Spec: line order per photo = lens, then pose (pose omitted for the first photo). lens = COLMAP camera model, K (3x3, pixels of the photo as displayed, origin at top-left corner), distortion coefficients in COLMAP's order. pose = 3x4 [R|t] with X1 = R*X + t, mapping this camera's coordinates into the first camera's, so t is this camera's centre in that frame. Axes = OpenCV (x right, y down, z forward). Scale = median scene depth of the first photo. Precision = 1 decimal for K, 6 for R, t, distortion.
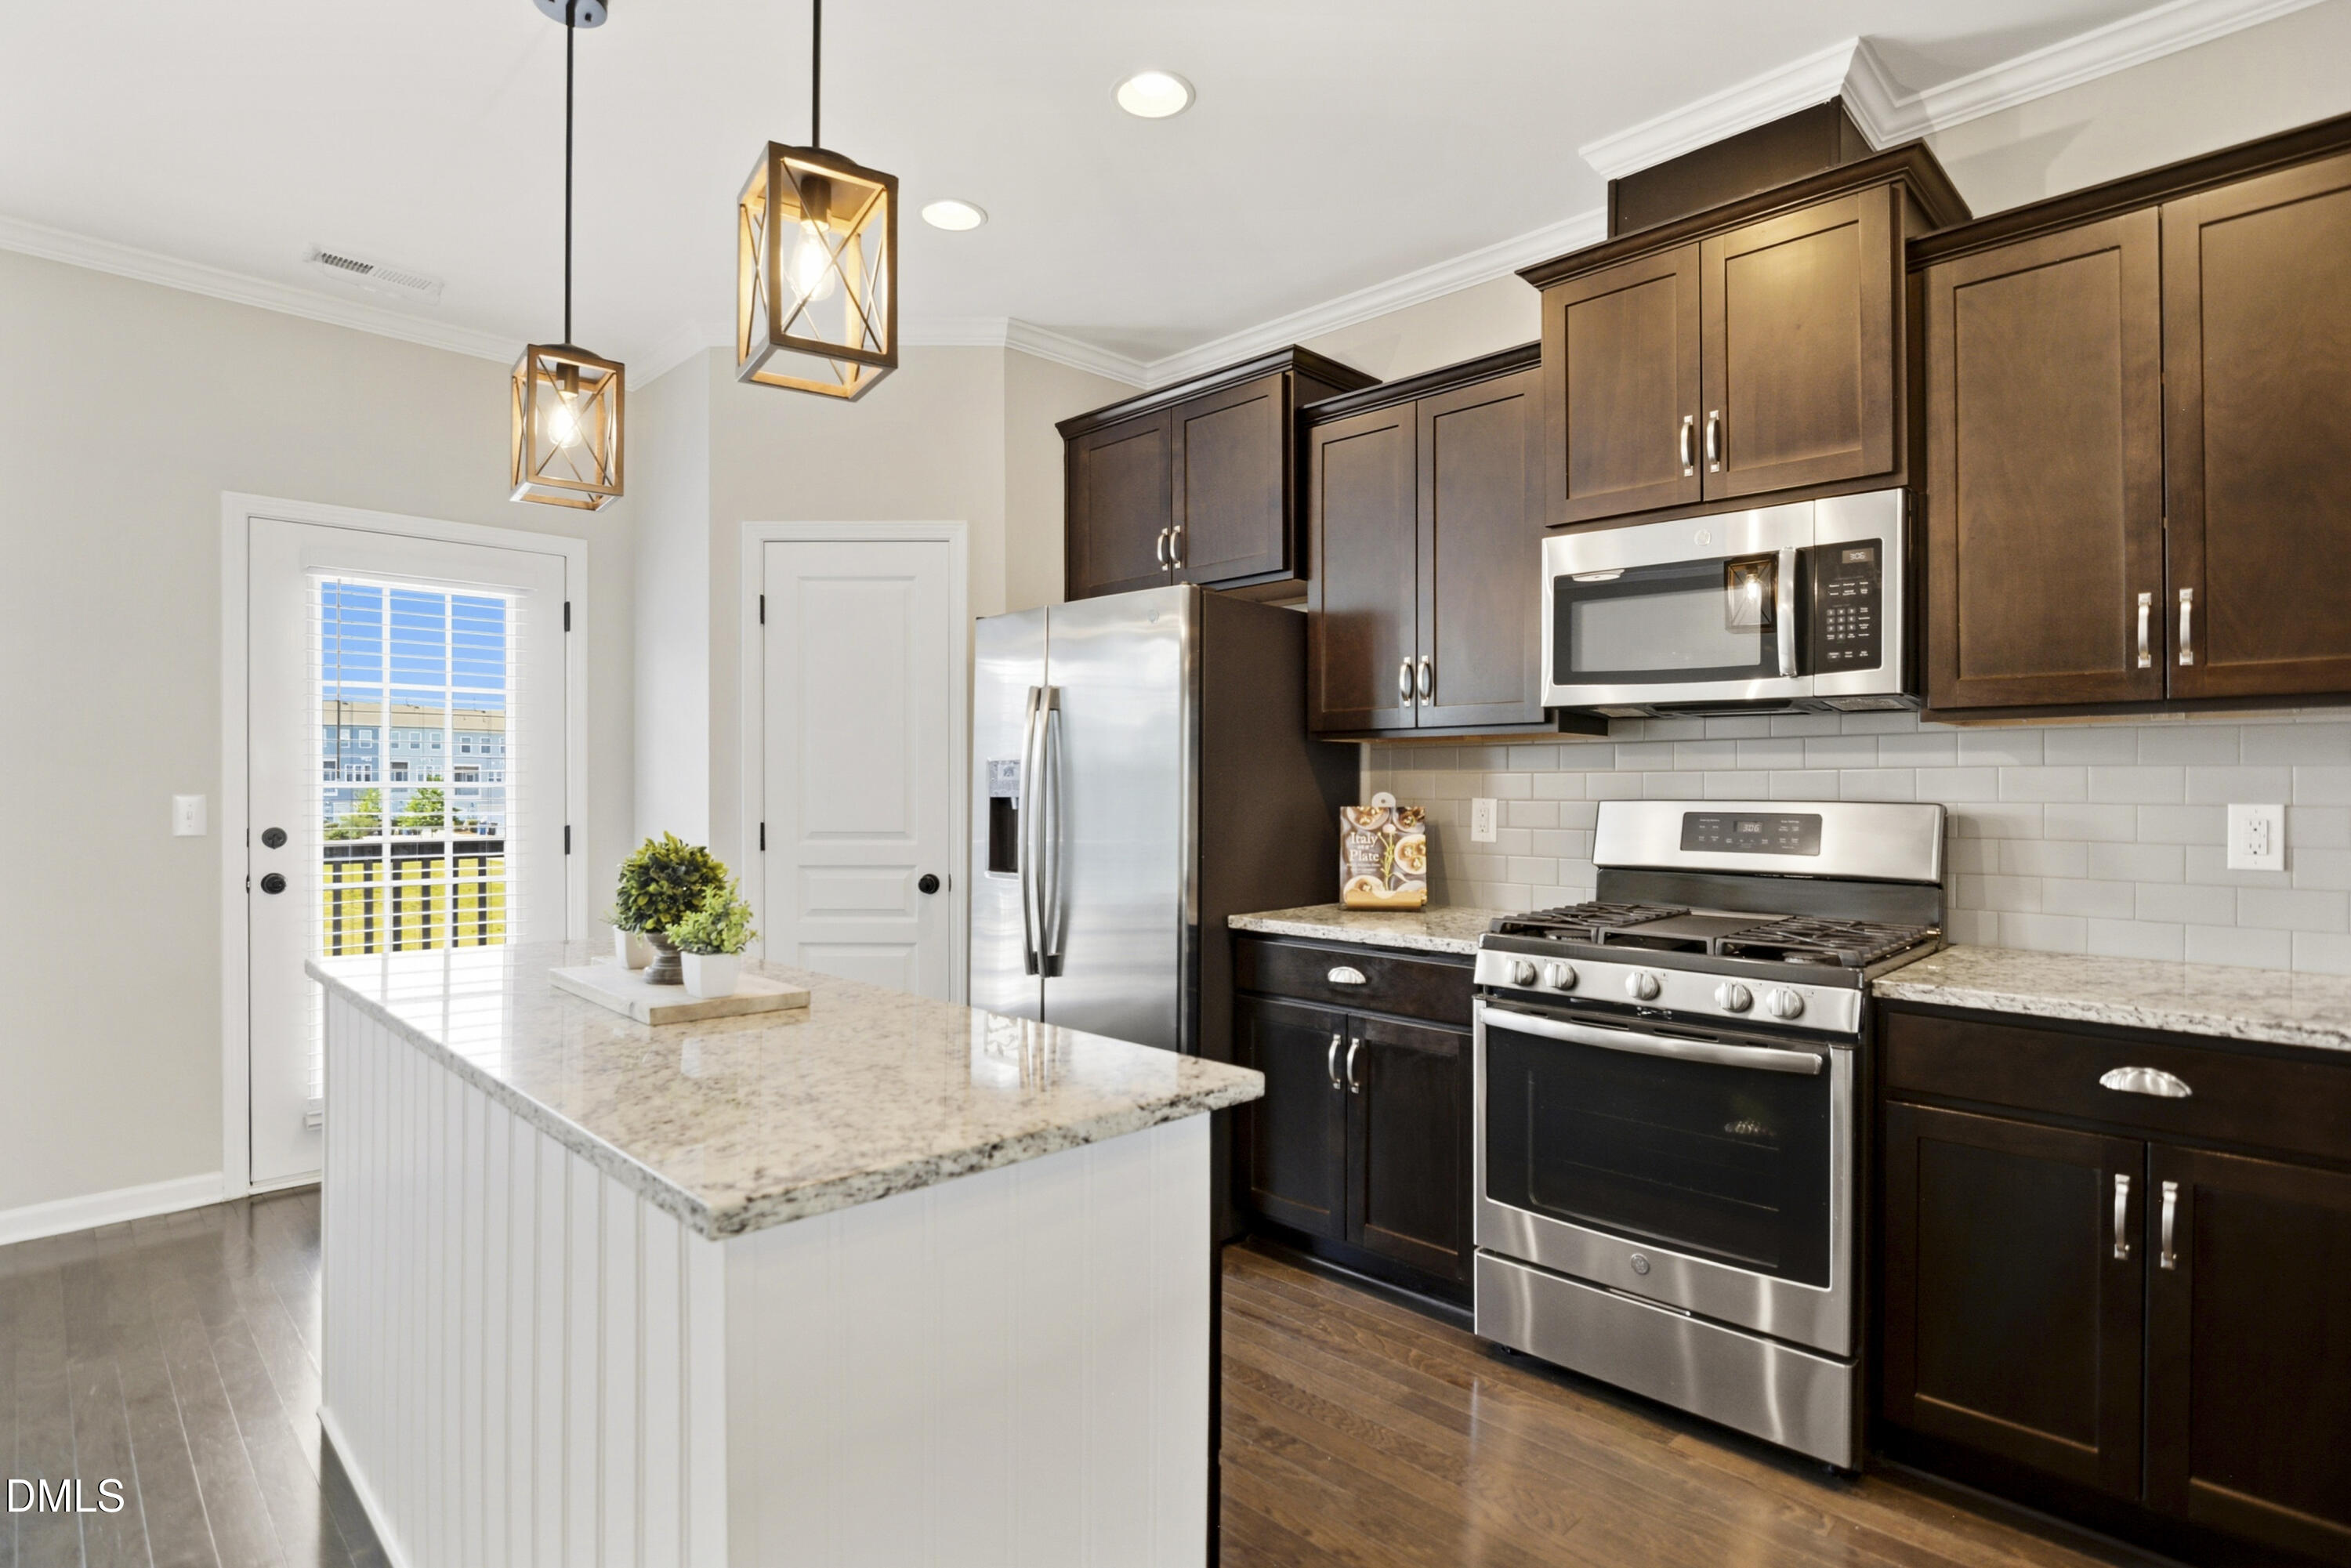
lens RADIAL K [[1157.5, 0, 1176.7], [0, 1157.5, 778.1], [0, 0, 1]] dist [-0.031589, 0.003925]
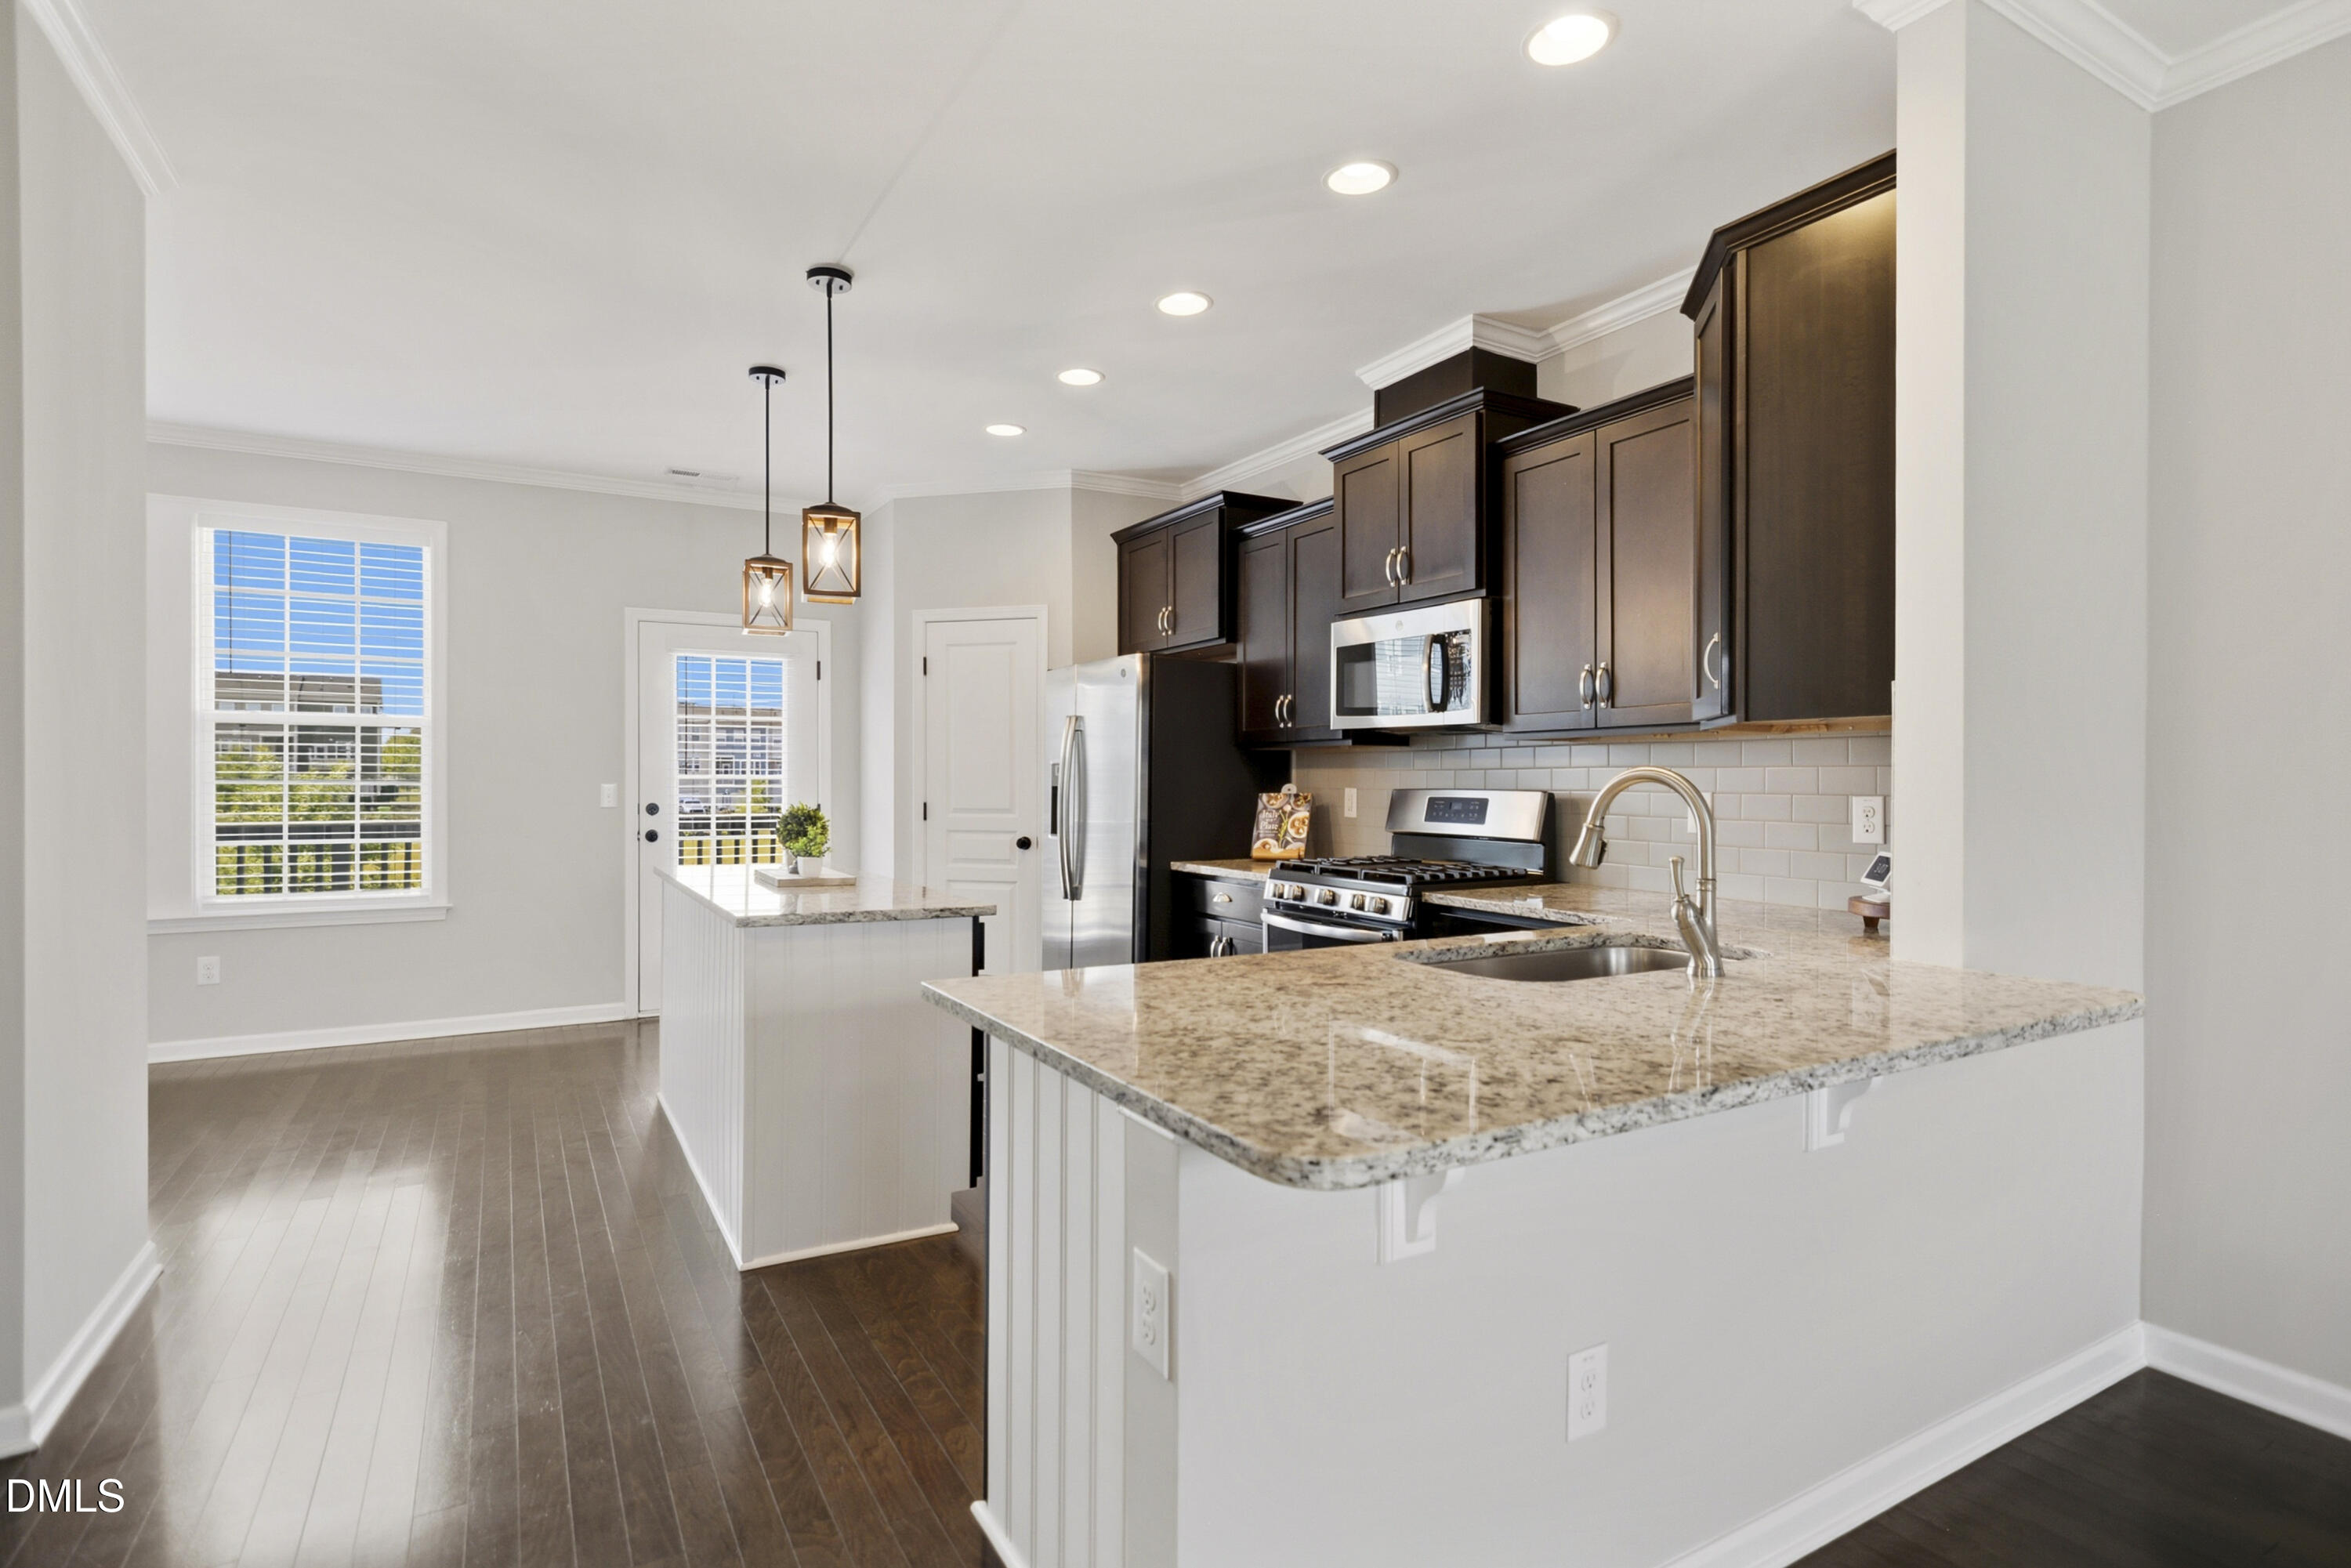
lens RADIAL K [[1157.5, 0, 1212.2], [0, 1157.5, 783.7], [0, 0, 1]] dist [-0.031589, 0.003925]
pose [[0.969556, 0.004073, -0.244835, 0.458977], [-0.002779, 0.999980, 0.005632, 0.003697], [0.244853, -0.004780, 0.969548, -0.482842]]
